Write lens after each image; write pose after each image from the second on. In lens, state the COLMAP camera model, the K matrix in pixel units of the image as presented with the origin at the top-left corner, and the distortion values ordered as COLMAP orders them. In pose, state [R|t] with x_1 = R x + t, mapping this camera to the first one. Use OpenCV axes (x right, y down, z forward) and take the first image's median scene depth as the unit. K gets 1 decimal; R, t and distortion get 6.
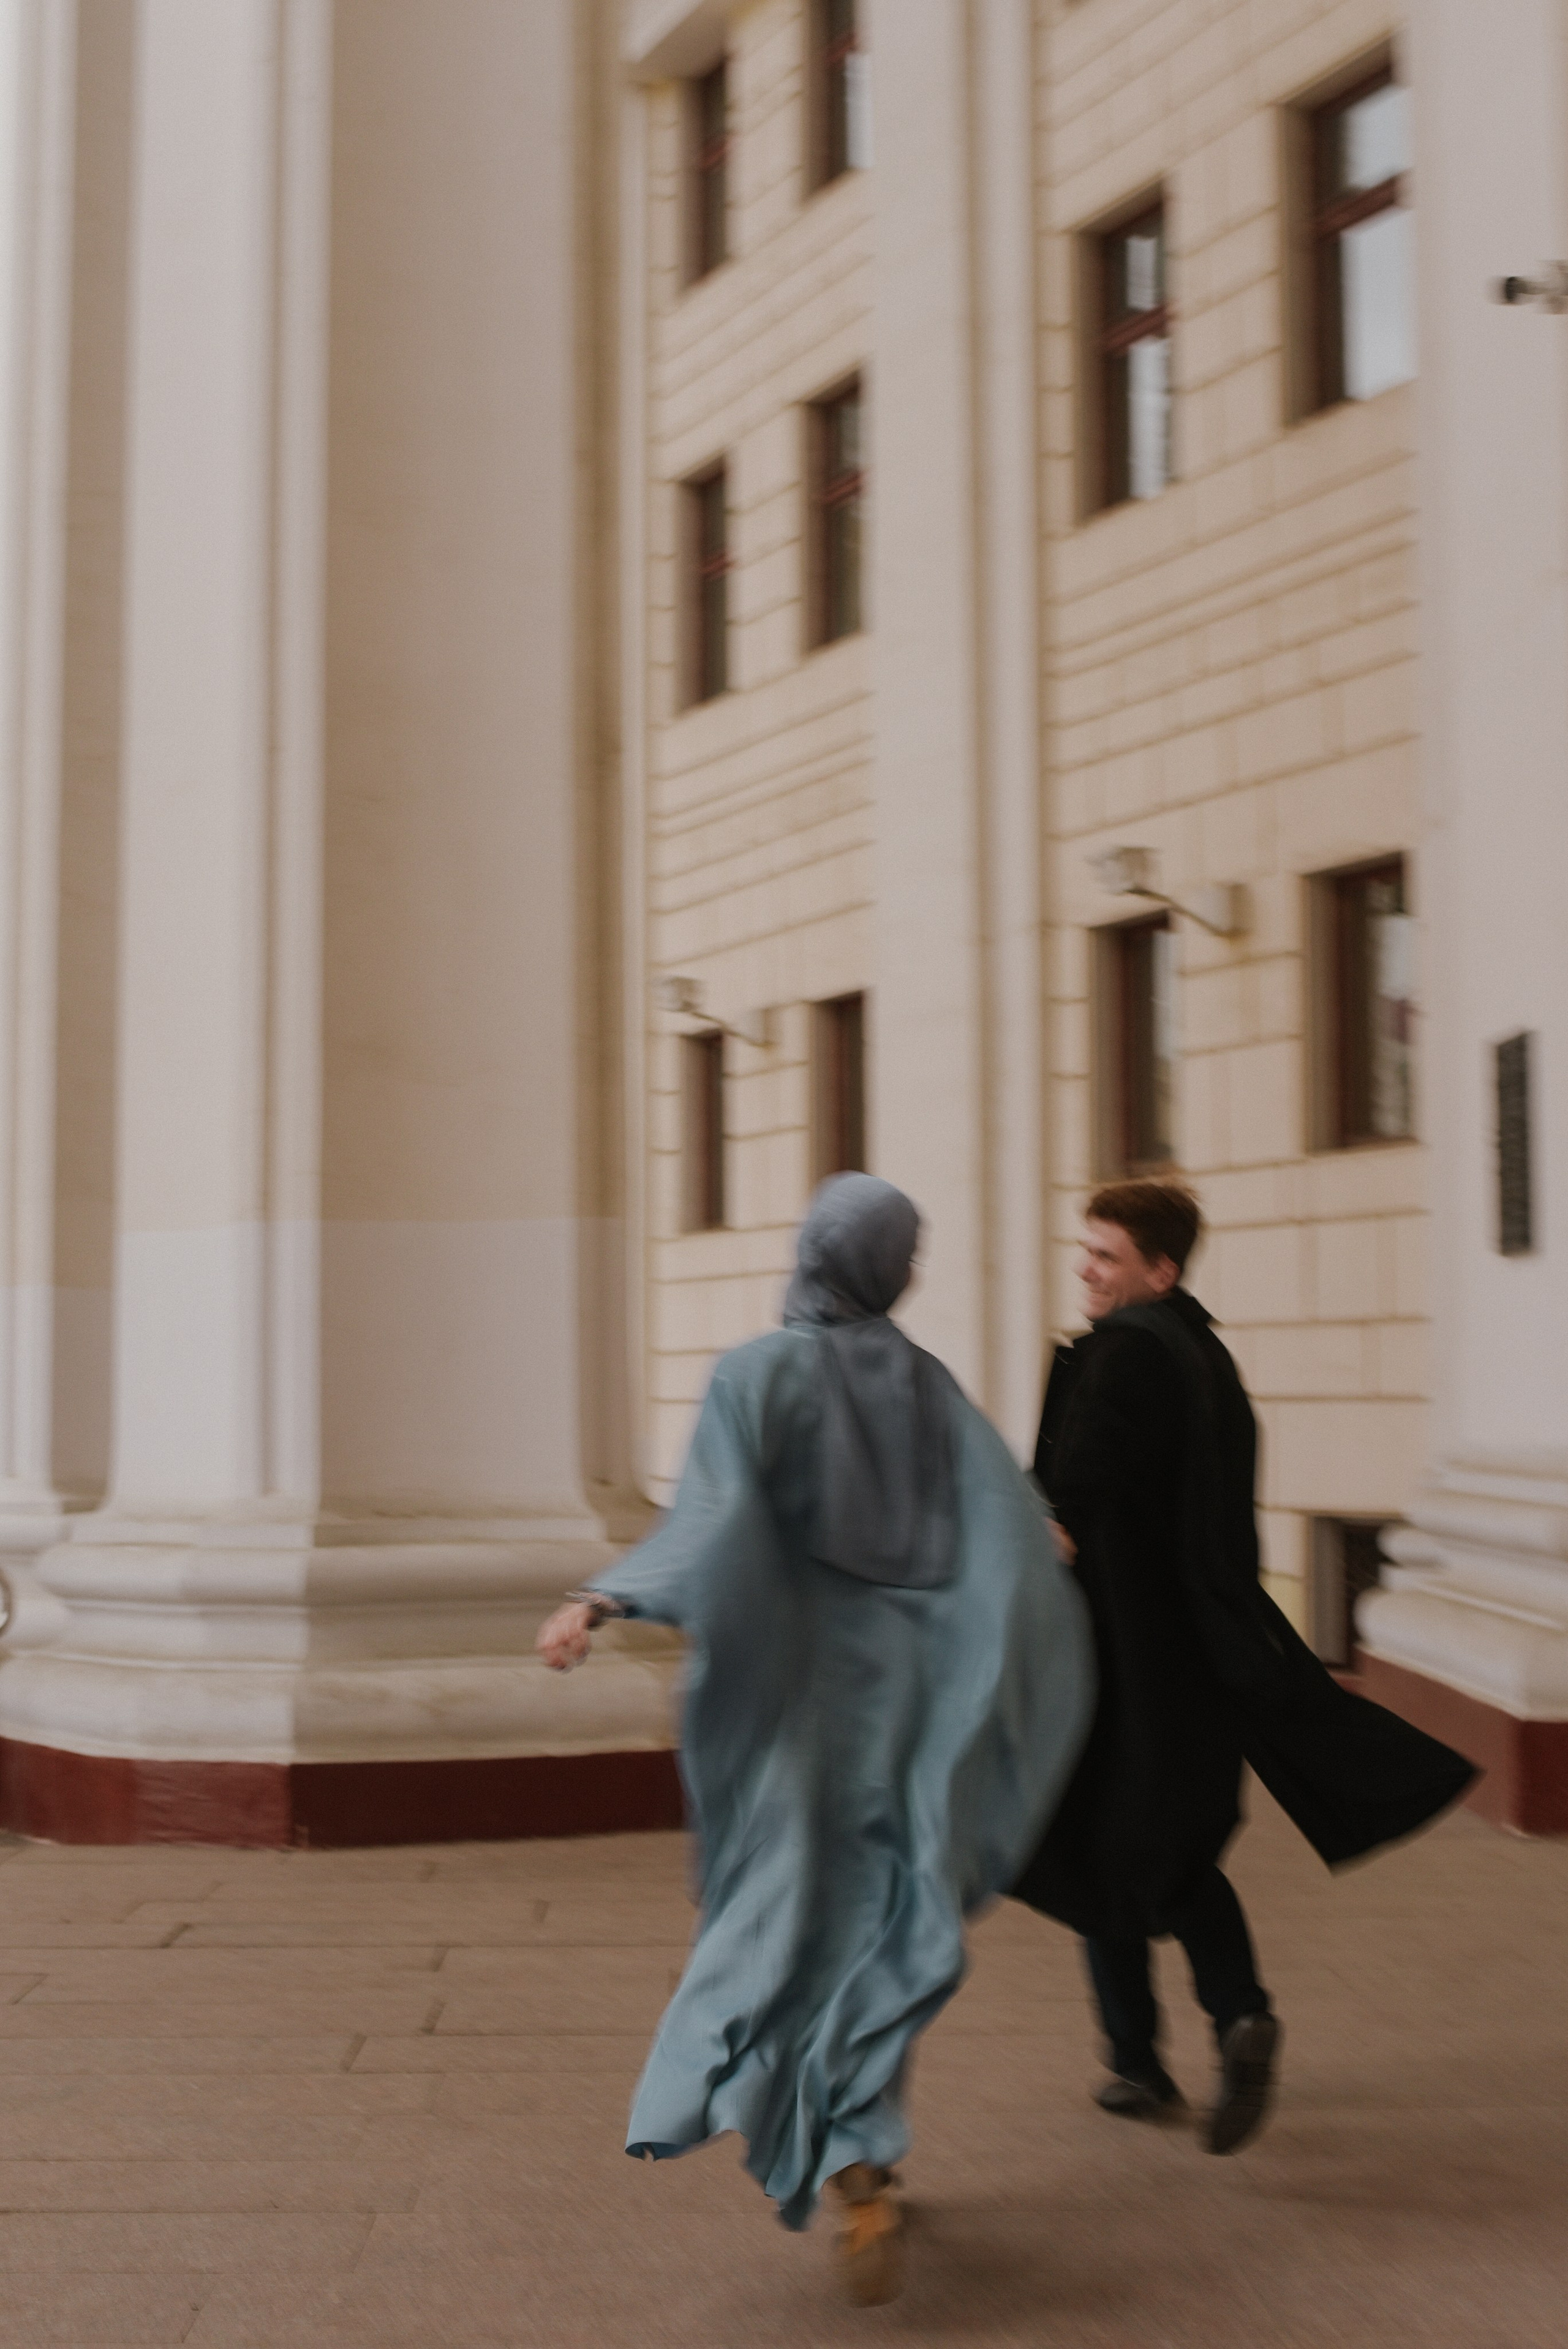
lens RADIAL K [[3241.7, 0, 784.0], [0, 3241.7, 1174.5], [0, 0, 1]] dist [-0.008137, -0.721858]
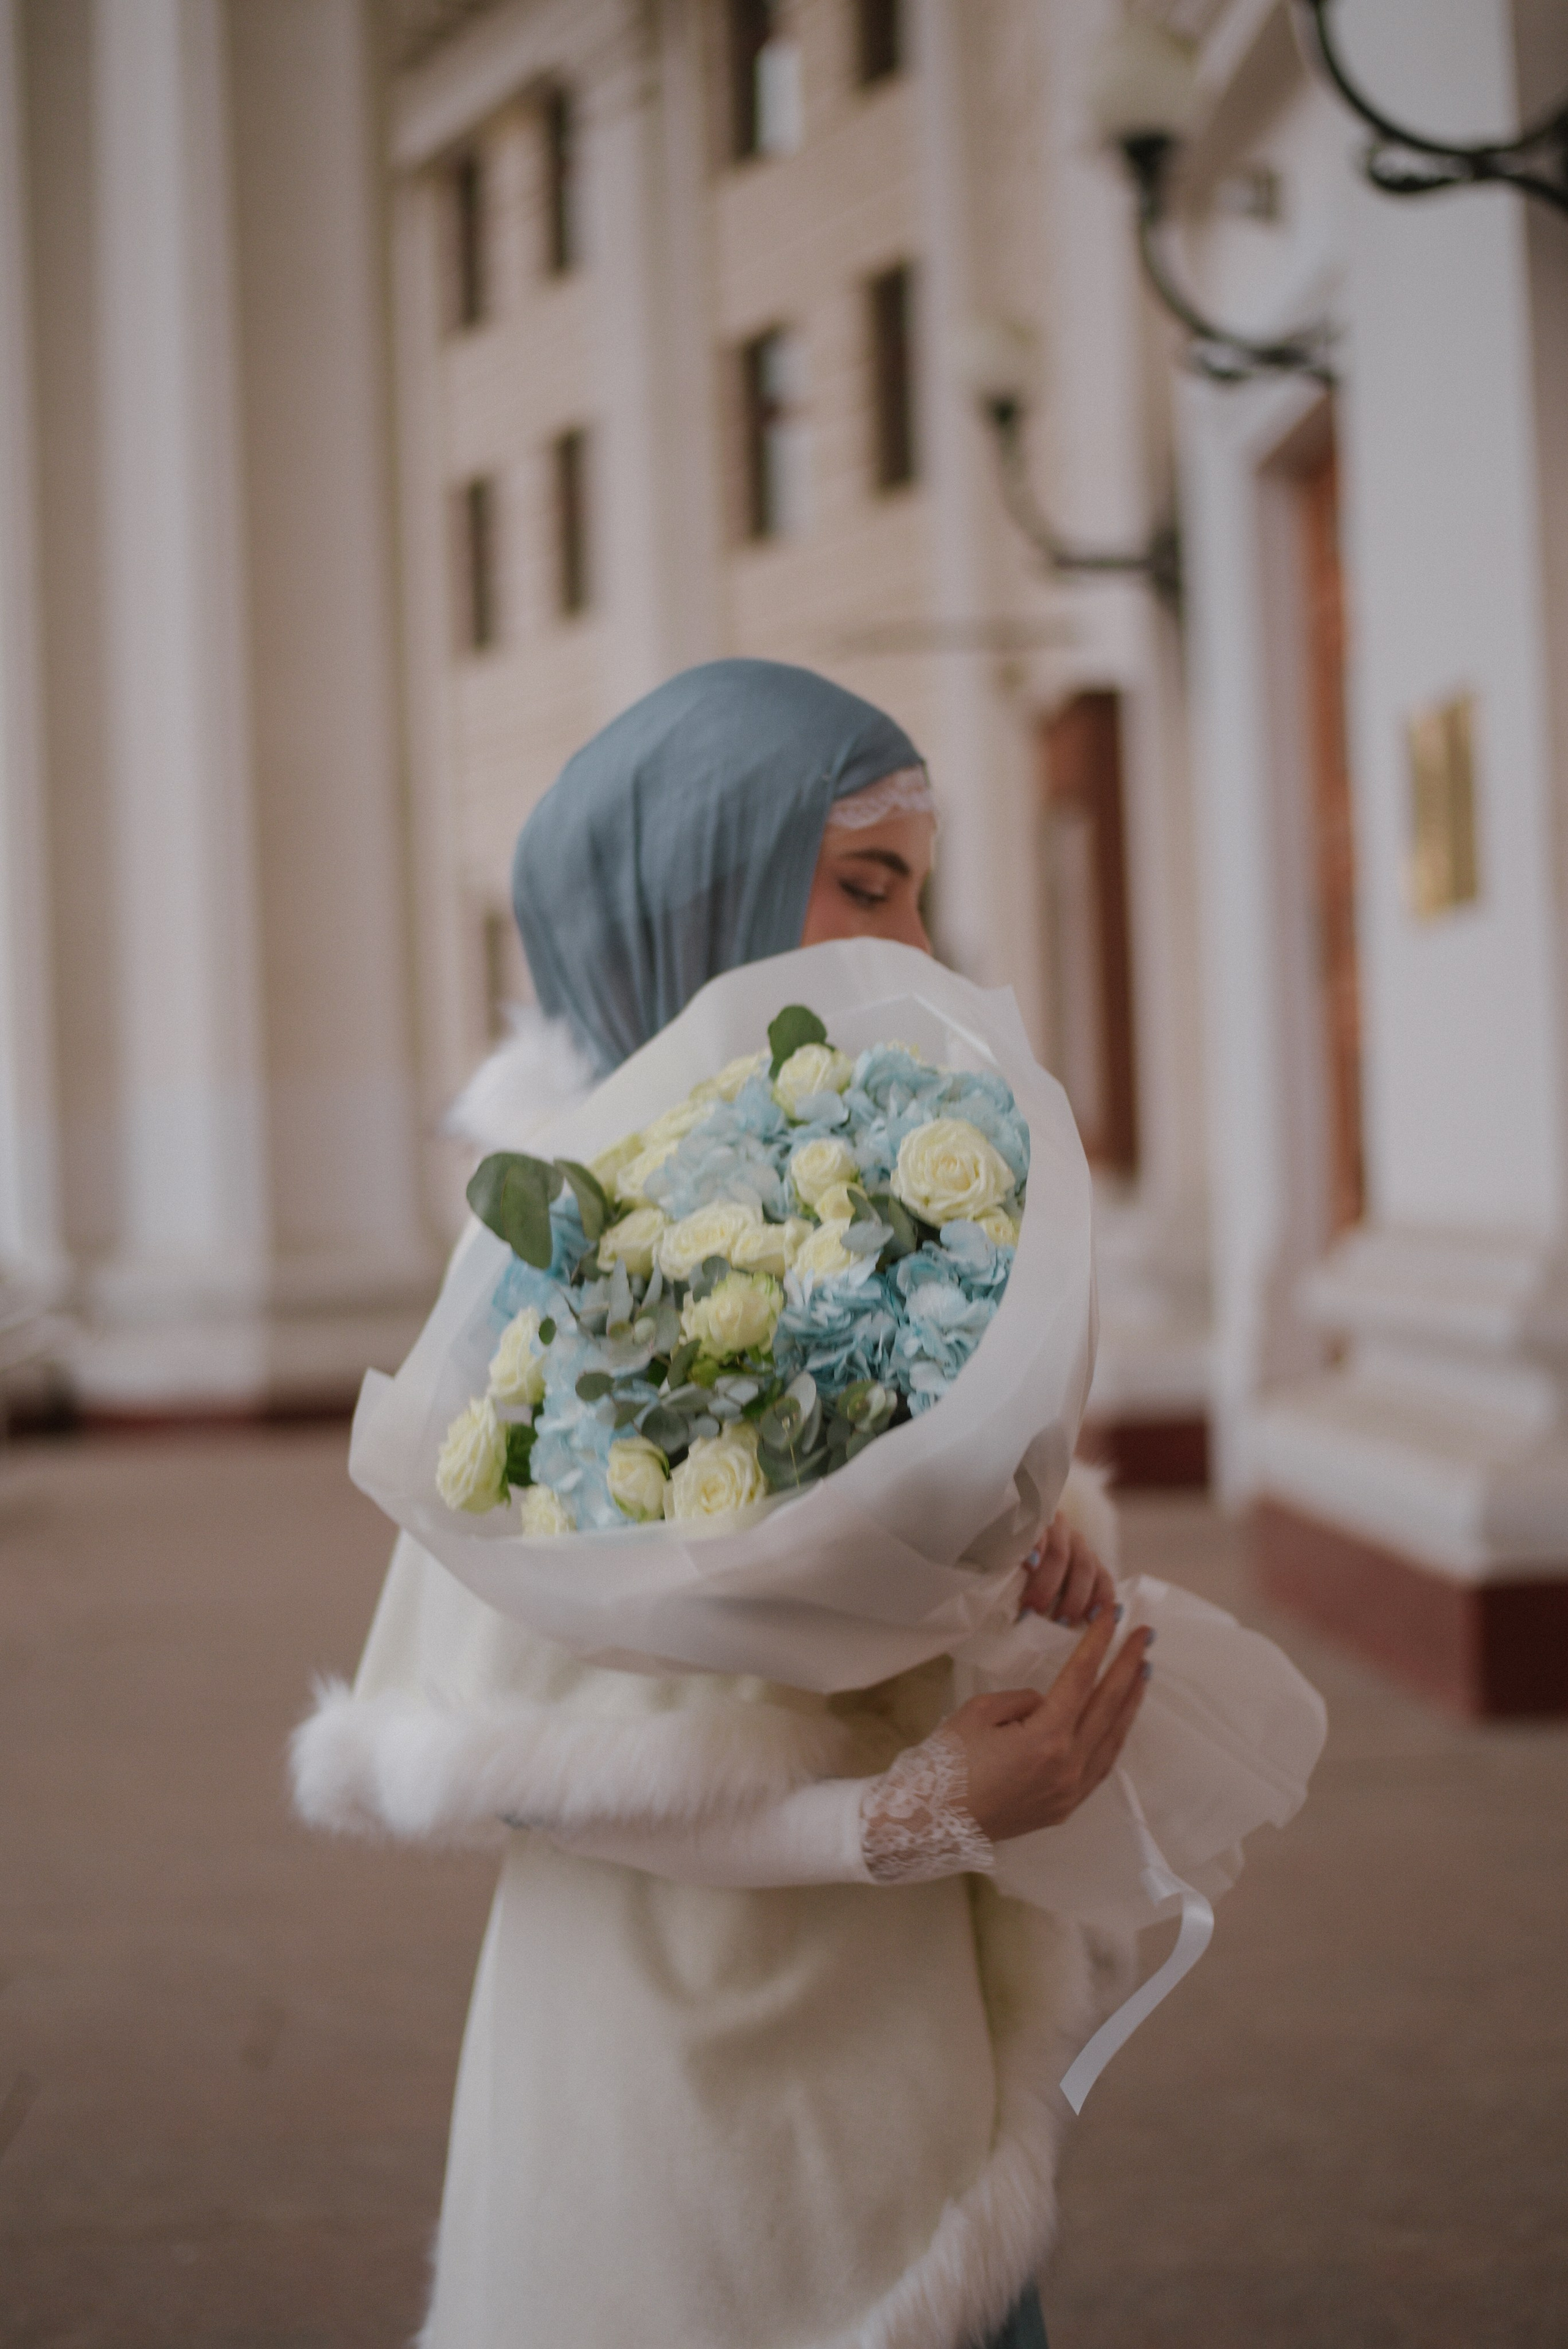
lens RADIAL K [[3416.8, 0, 784.0], [0, 3416.8, 1174.5], [0, 0, 1]] dist [-0.250044, 0.115401]
pose [[0.998033, -0.036983, 0.050624, 0.025181], [0.033882, 0.997575, 0.060803, -0.020877], [-0.052749, -0.058968, 0.996865, -0.456696]]
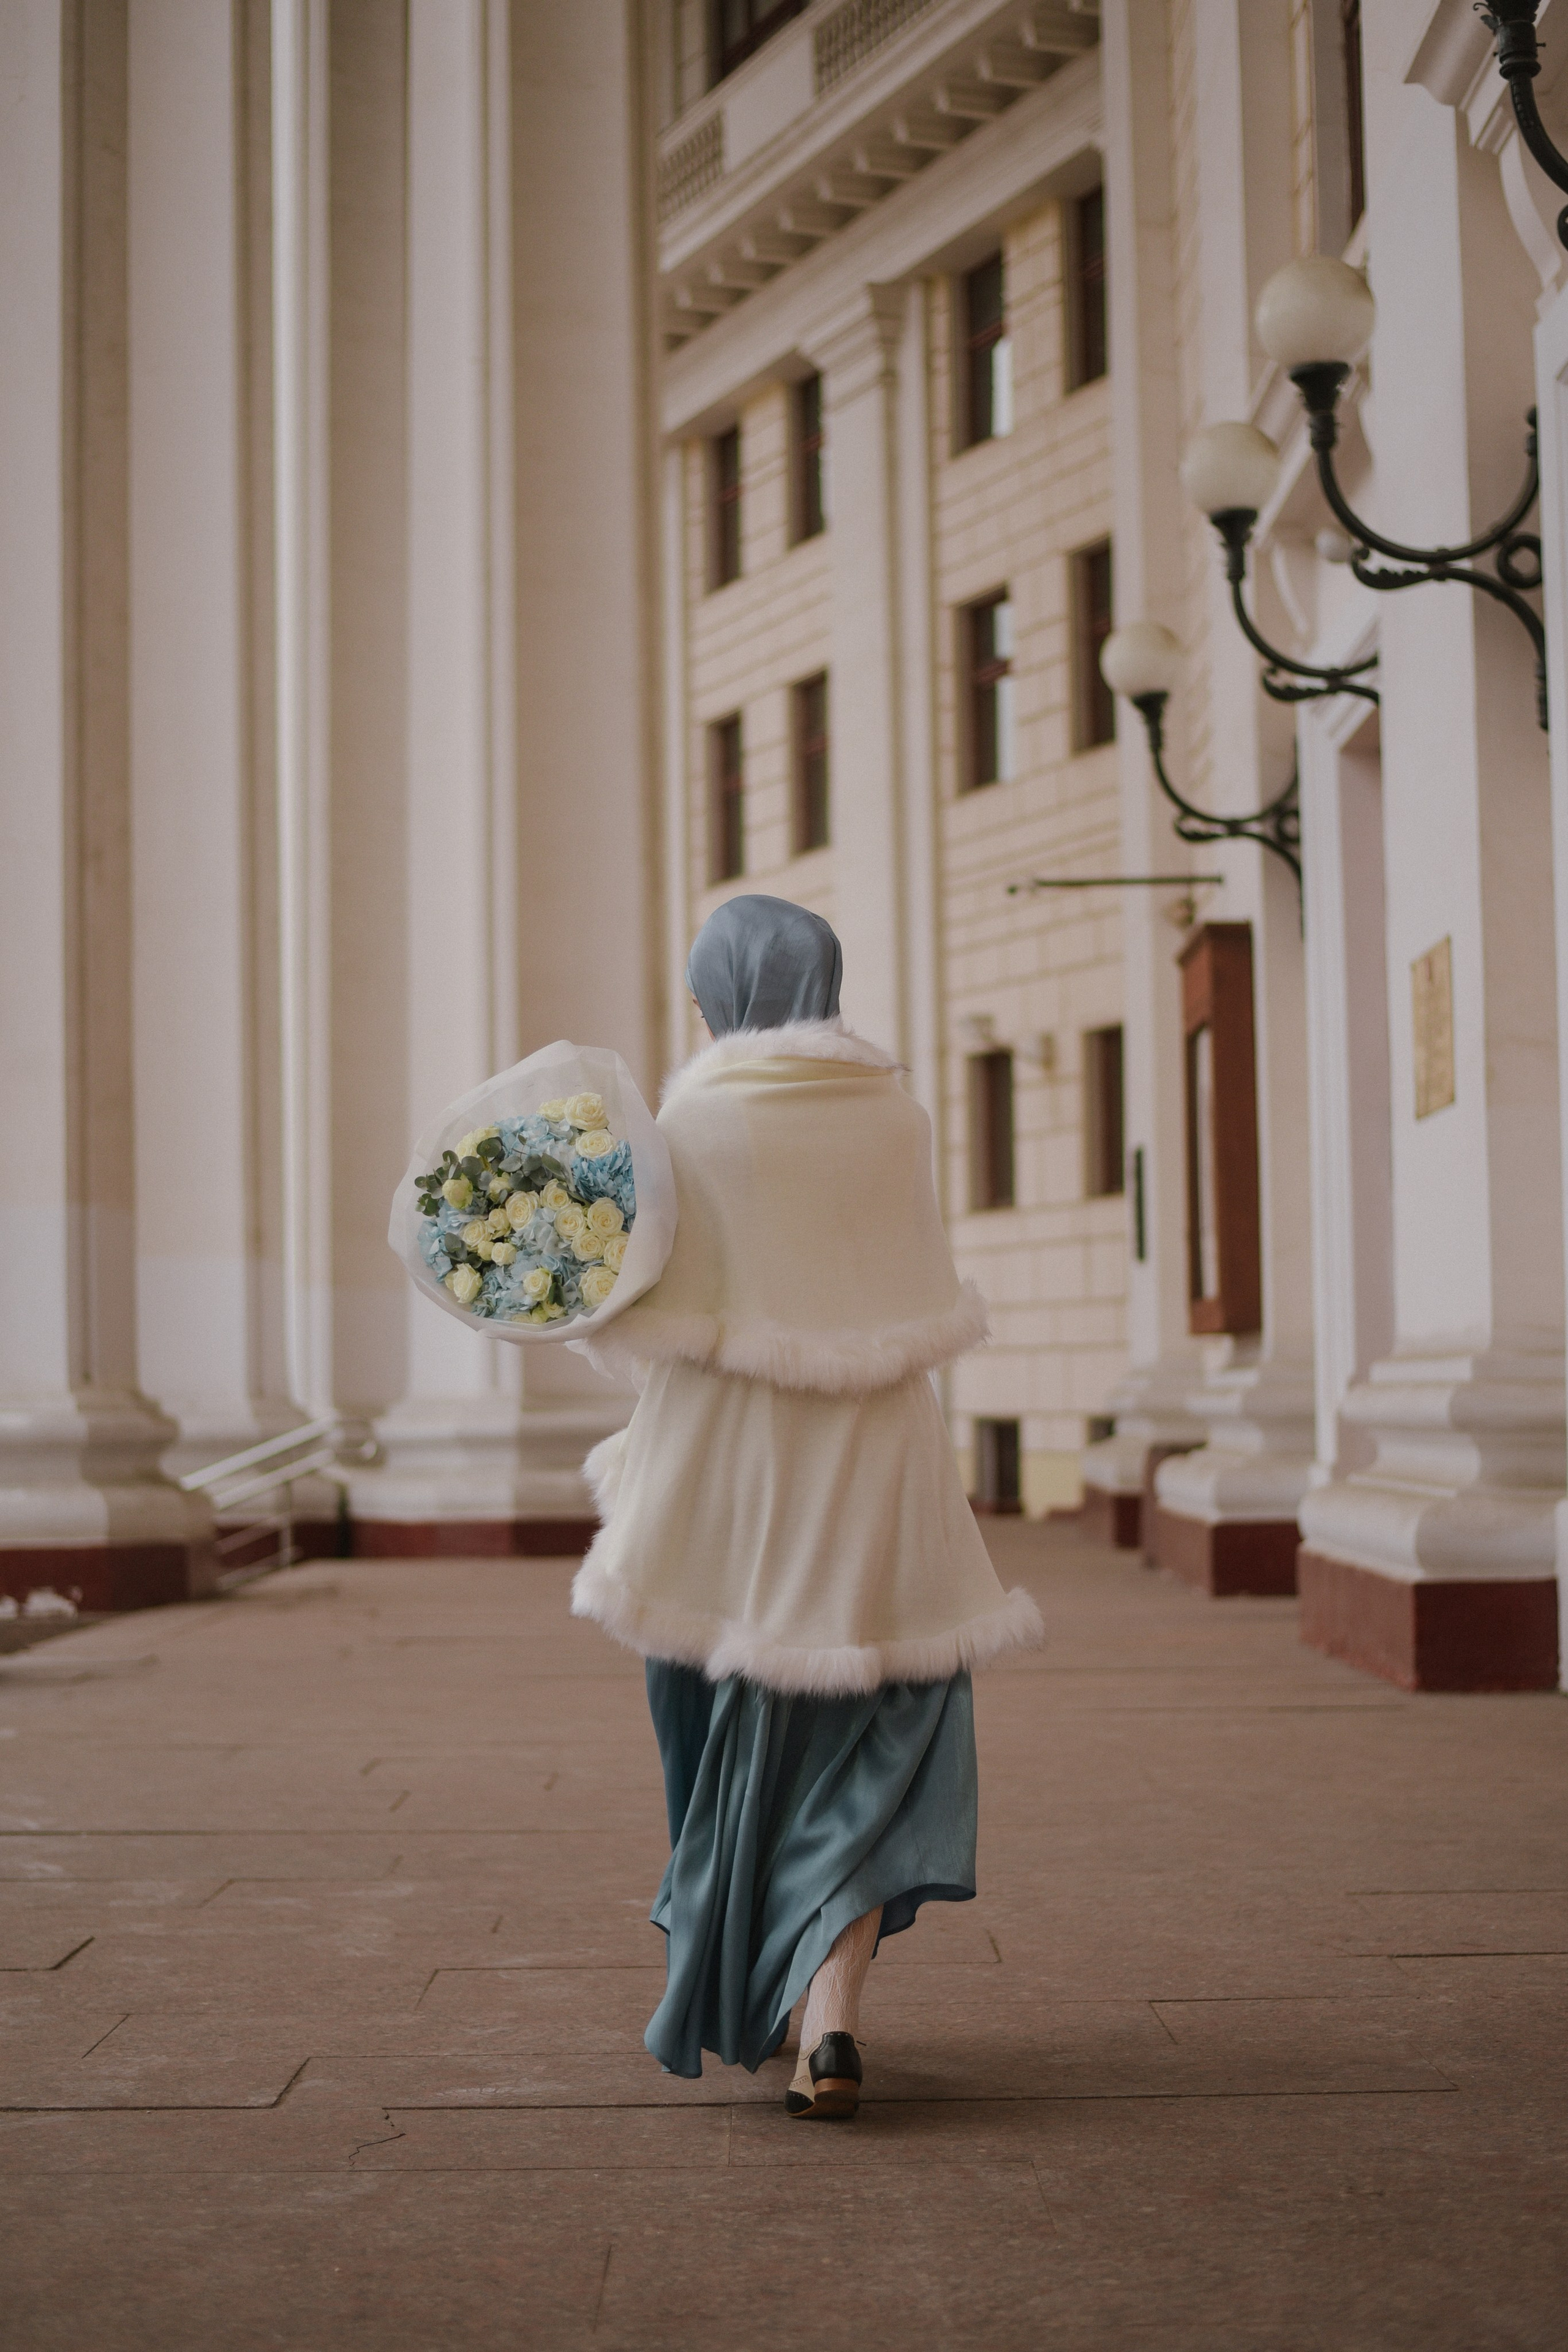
lens RADIAL K [[3245.9, 0, 784.0], [0, 3245.9, 1176.0], [0, 0, 1]] dist [-0.008137, -0.721858]
pose [[0.999796, -0.010878, -0.017012, 0.029373], [0.010871, 0.999941, -0.000482, -0.016215], [0.017017, 0.000297, 0.999855, -0.550009]]
